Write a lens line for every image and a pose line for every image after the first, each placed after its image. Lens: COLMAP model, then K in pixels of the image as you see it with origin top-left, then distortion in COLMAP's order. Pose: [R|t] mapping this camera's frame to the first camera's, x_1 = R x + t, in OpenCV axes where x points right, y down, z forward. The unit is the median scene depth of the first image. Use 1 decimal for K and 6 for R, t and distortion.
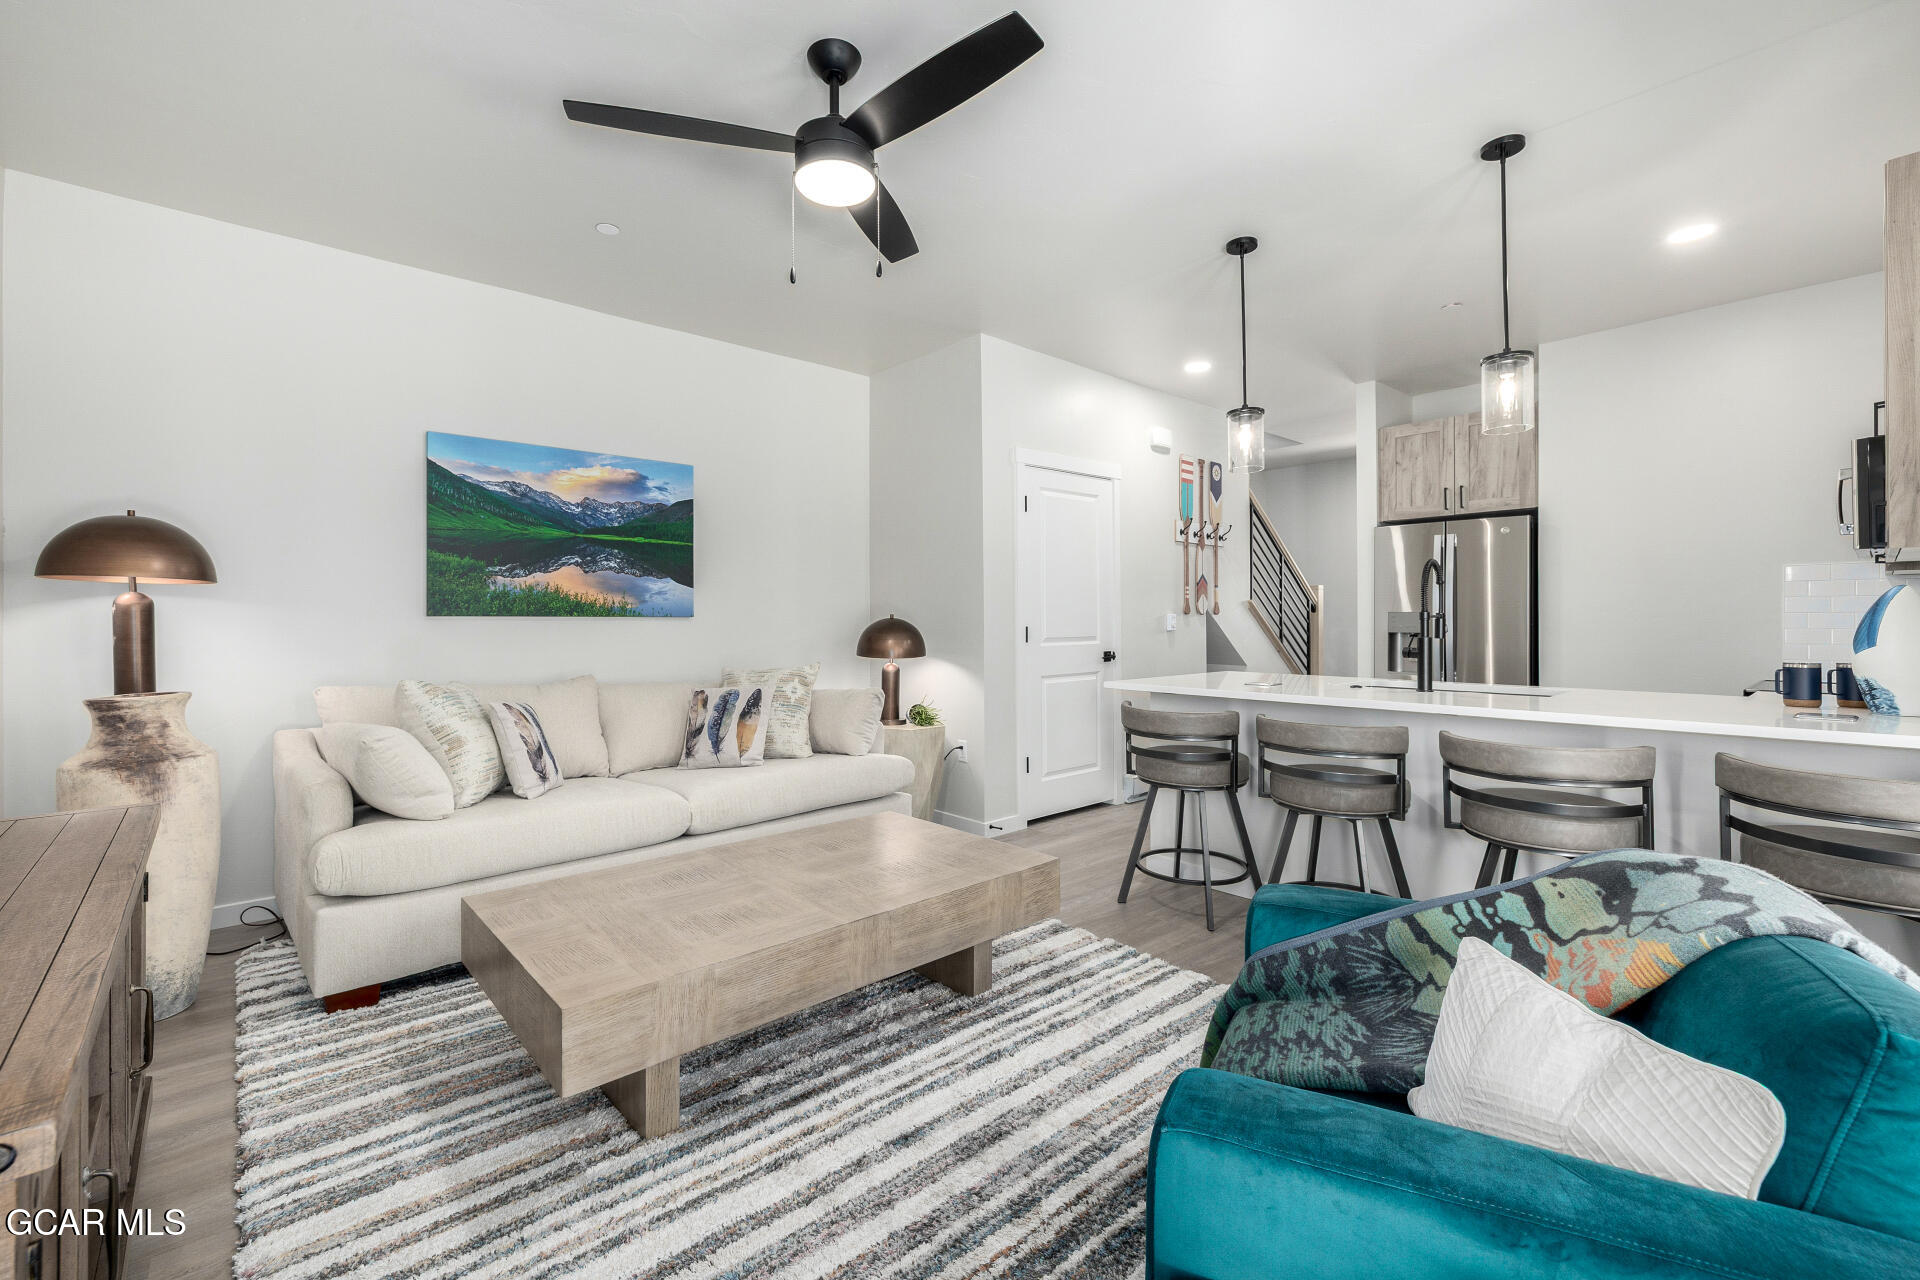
lens RADIAL K [[811.5, 0, 940.6], [0, 811.5, 625.6], [0, 0, 1]] dist [0.001227, 0.000306]
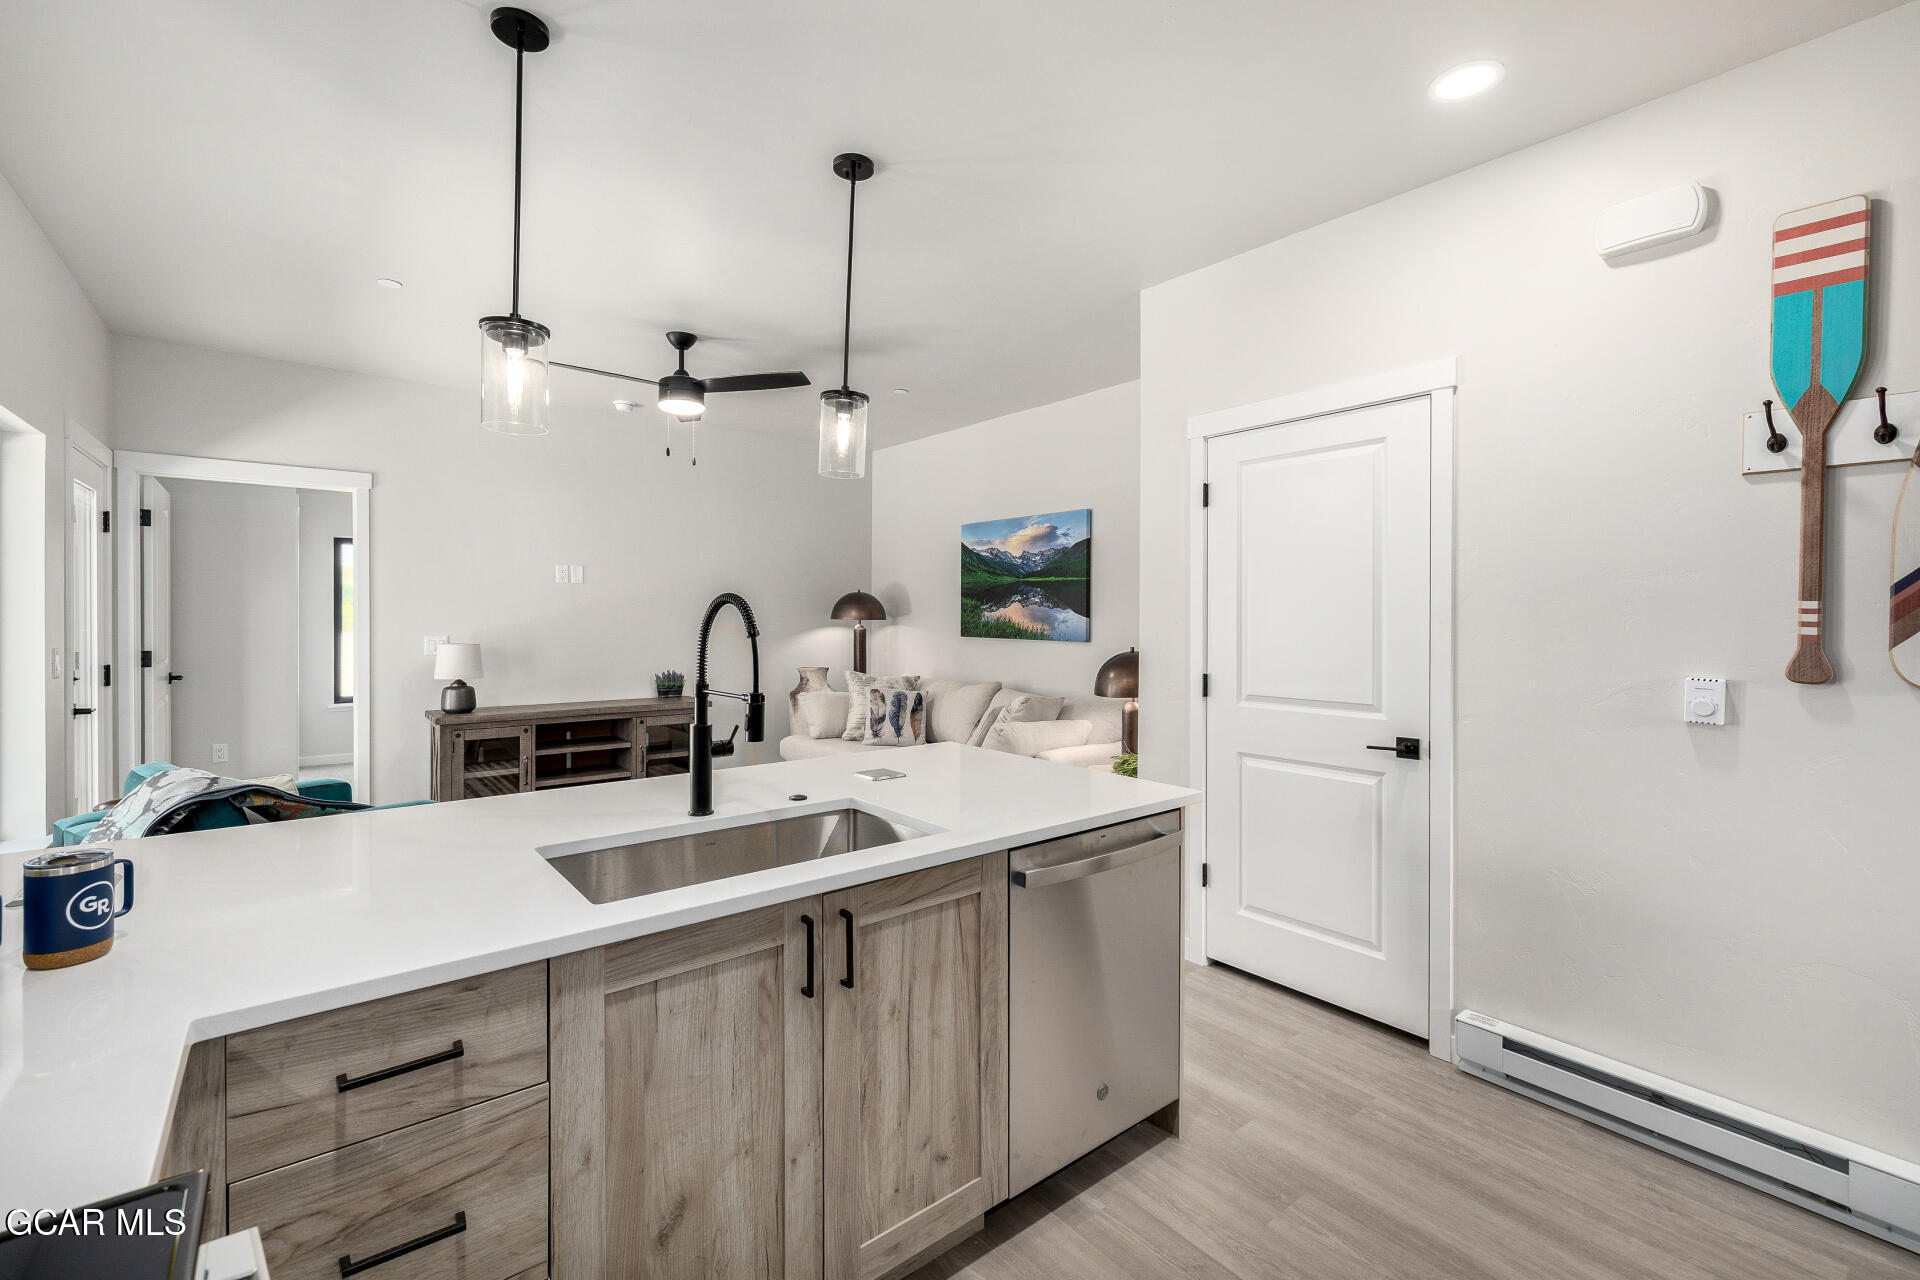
lens RADIAL K [[811.5, 0, 947.4], [0, 811.5, 620.8], [0, 0, 1]] dist [0.001227, 0.000306]
pose [[-0.048821, 0.011199, -0.998745, 0.971372], [-0.011599, 0.999863, 0.011779, -0.059775], [0.998740, 0.012160, -0.048685, 0.992194]]
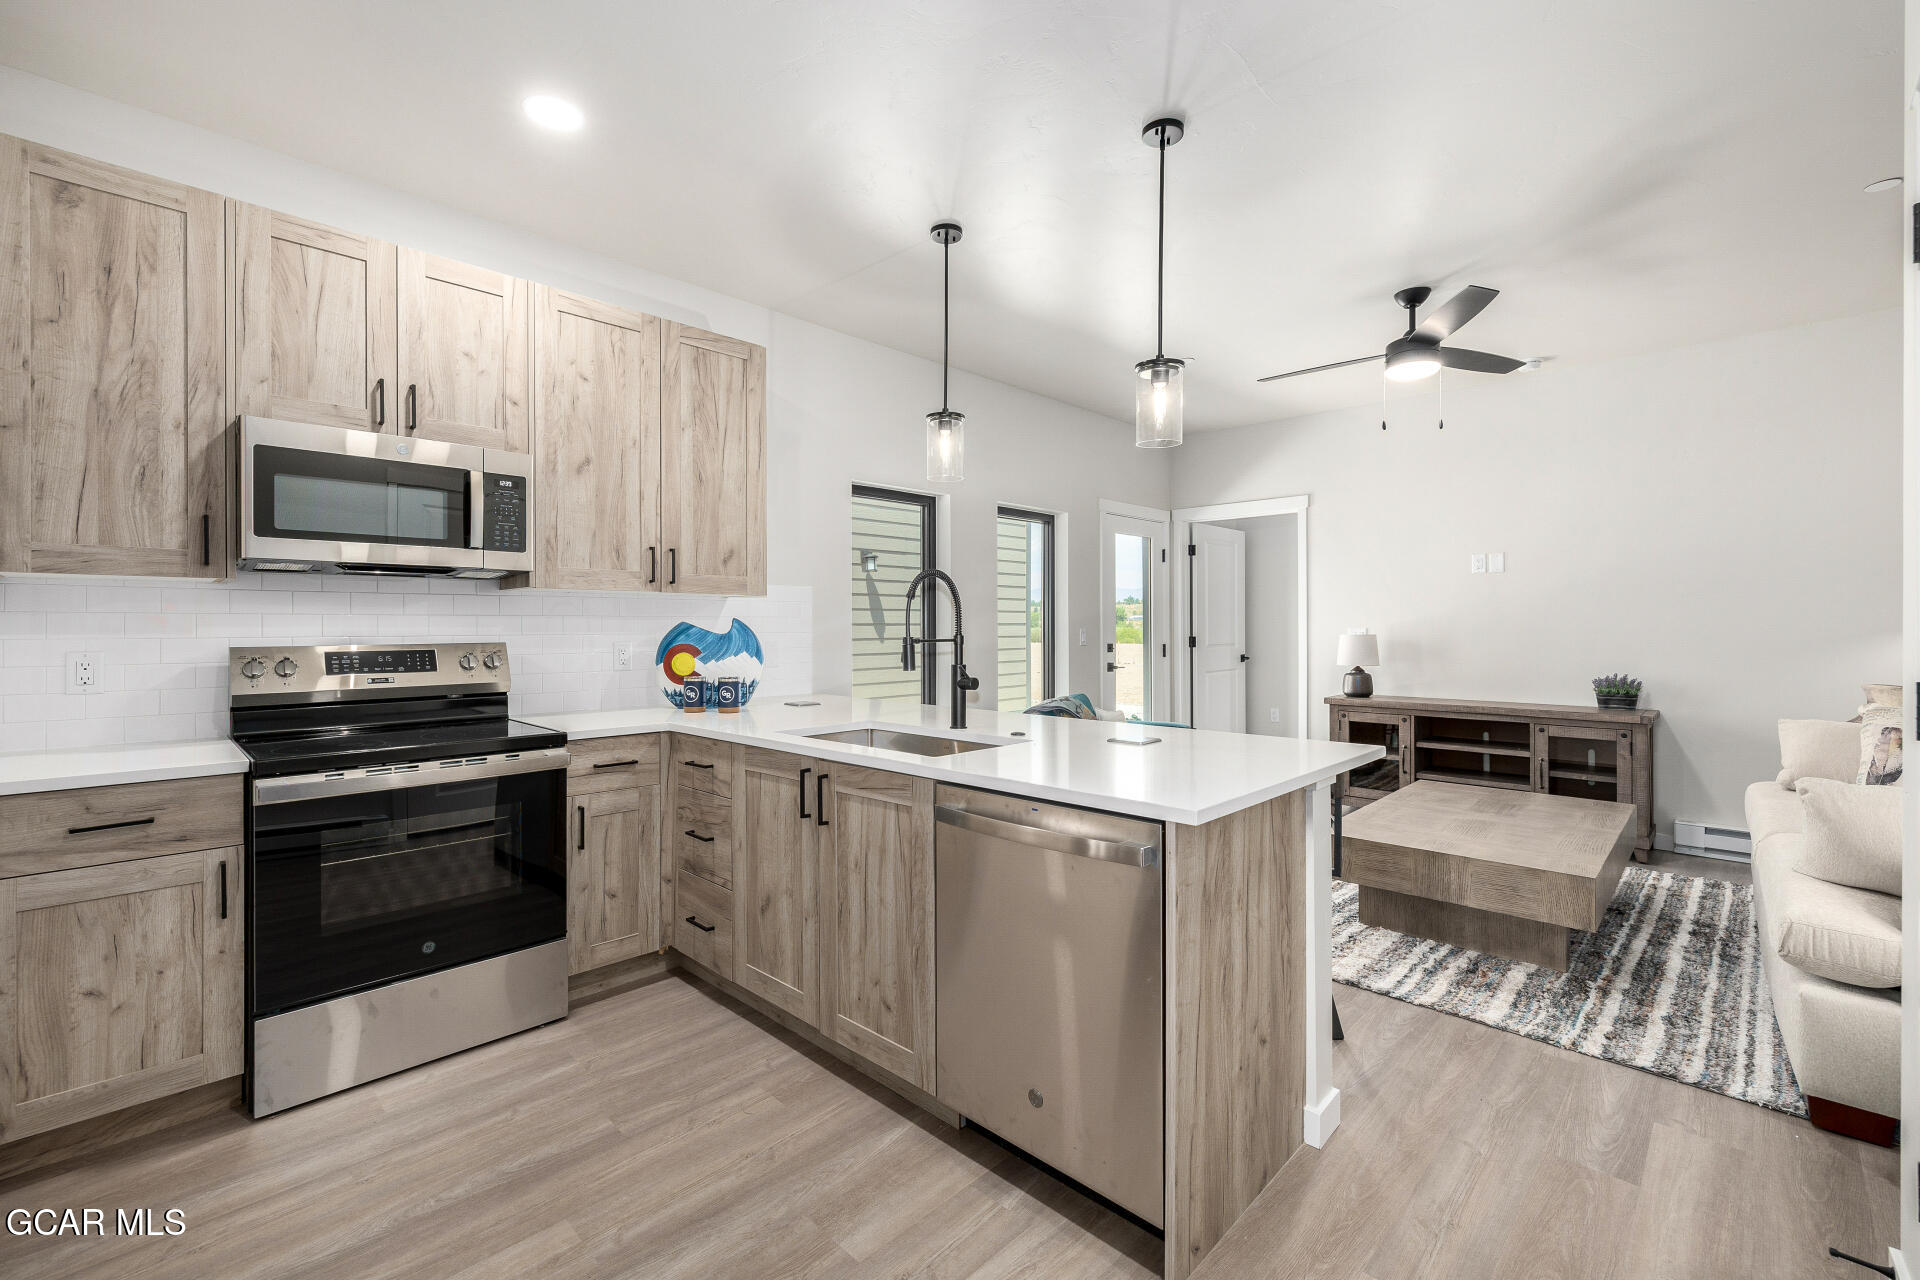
lens RADIAL K [[811.5, 0, 958.0], [0, 811.5, 625.6], [0, 0, 1]] dist [0.001227, 0.000306]
pose [[-0.996683, 0.007254, -0.081055, 0.542097], [0.007039, 0.999971, 0.002933, -0.023785], [0.081074, 0.002353, -0.996705, 1.508666]]
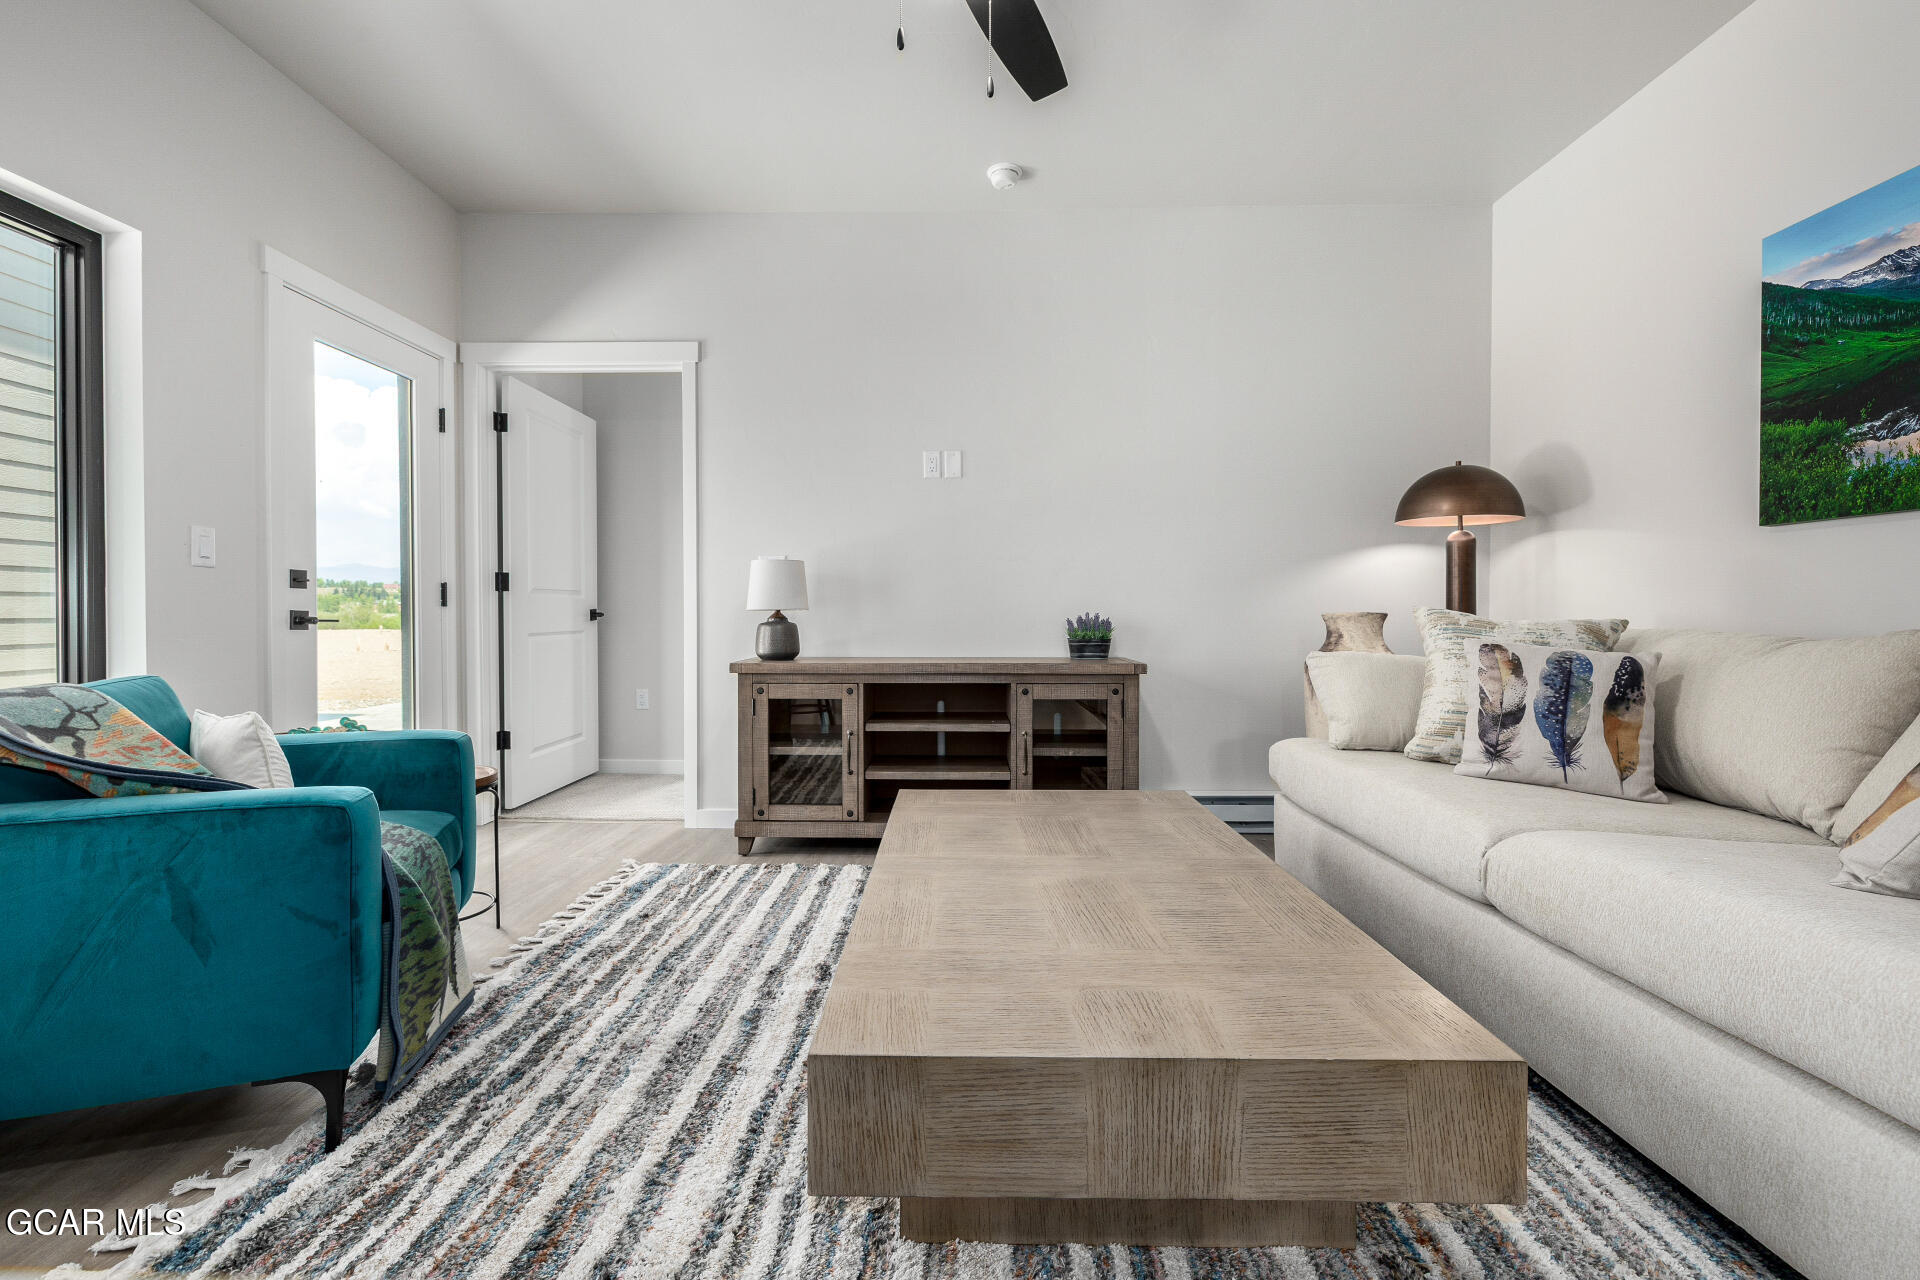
lens RADIAL K [[811.5, 0, 948.8], [0, 811.5, 614.9], [0, 0, 1]] dist [0.001227, 0.000306]
pose [[-0.676547, 0.008956, -0.736345, 0.268078], [0.000481, 0.999931, 0.011721, 0.048614], [0.736400, 0.007576, -0.676504, 0.906587]]
